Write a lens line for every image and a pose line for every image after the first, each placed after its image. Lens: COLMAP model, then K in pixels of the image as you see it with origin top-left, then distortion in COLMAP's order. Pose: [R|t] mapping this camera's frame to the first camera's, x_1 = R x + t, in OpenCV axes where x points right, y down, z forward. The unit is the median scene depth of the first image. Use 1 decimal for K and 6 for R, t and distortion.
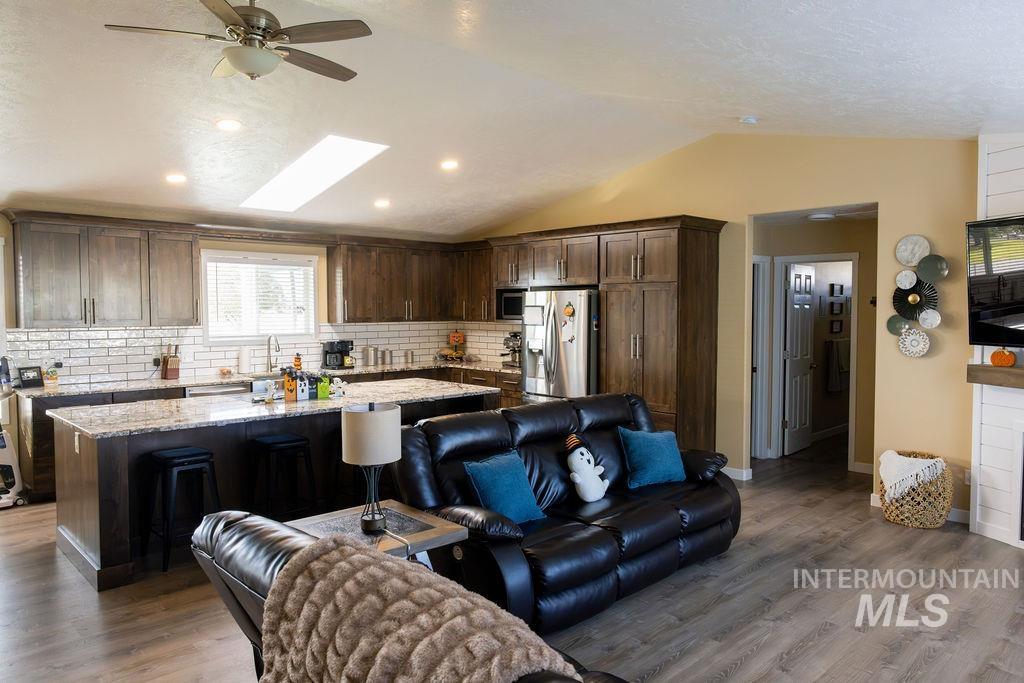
lens RADIAL K [[698.1, 0, 512.0], [0, 698.1, 341.5], [0, 0, 1]] dist [-0.005352, -0.000791]
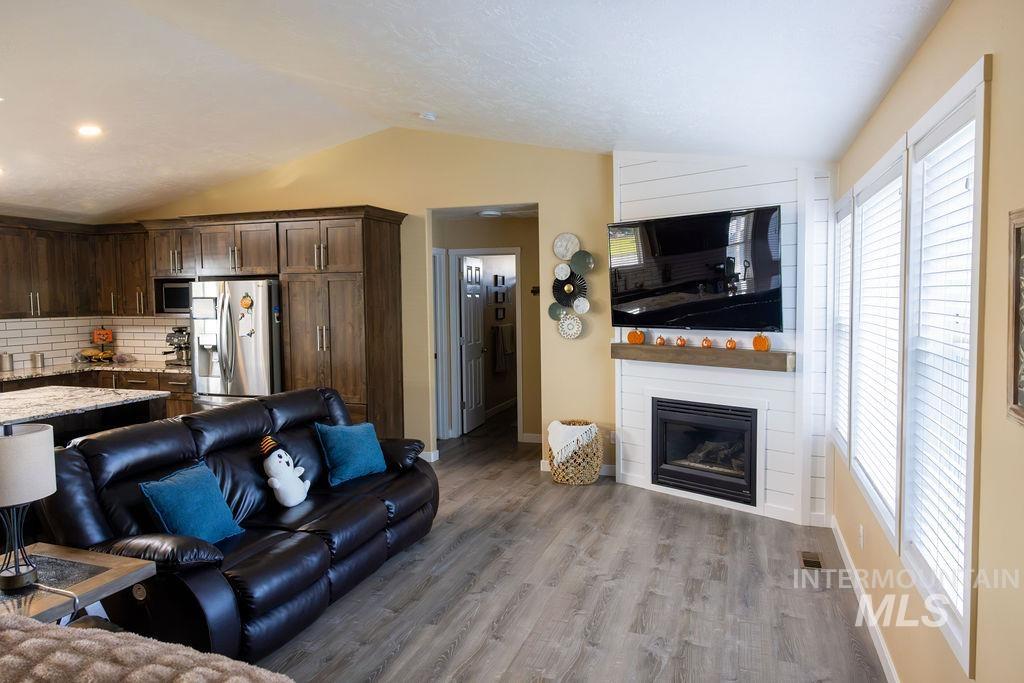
lens RADIAL K [[677.7, 0, 512.0], [0, 677.7, 341.5], [0, 0, 1]] dist [-0.003956, 0.002954]
pose [[0.885423, -0.039199, 0.463130, -0.030910], [0.031585, 0.999208, 0.024188, -0.003448], [-0.463711, -0.006789, 0.885960, 0.046342]]
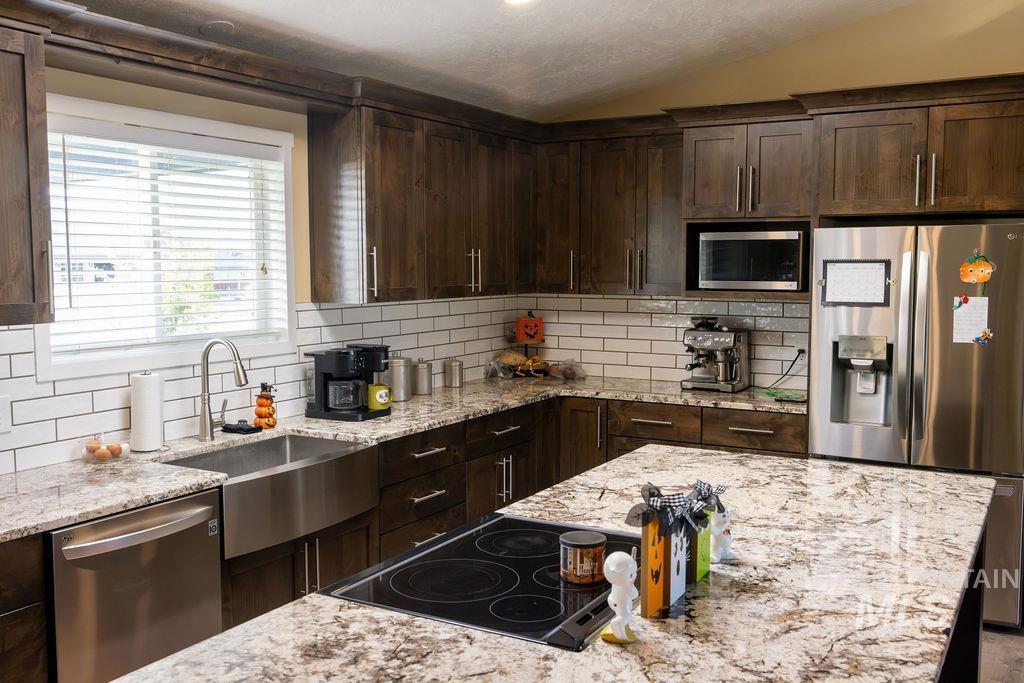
lens RADIAL K [[955.2, 0, 512.0], [0, 955.2, 341.5], [0, 0, 1]] dist [0.003398, 0.000646]
pose [[0.958311, -0.024128, 0.284706, -0.425162], [0.014163, 0.999215, 0.037008, -0.031609], [-0.285375, -0.031433, 0.957900, 0.594450]]
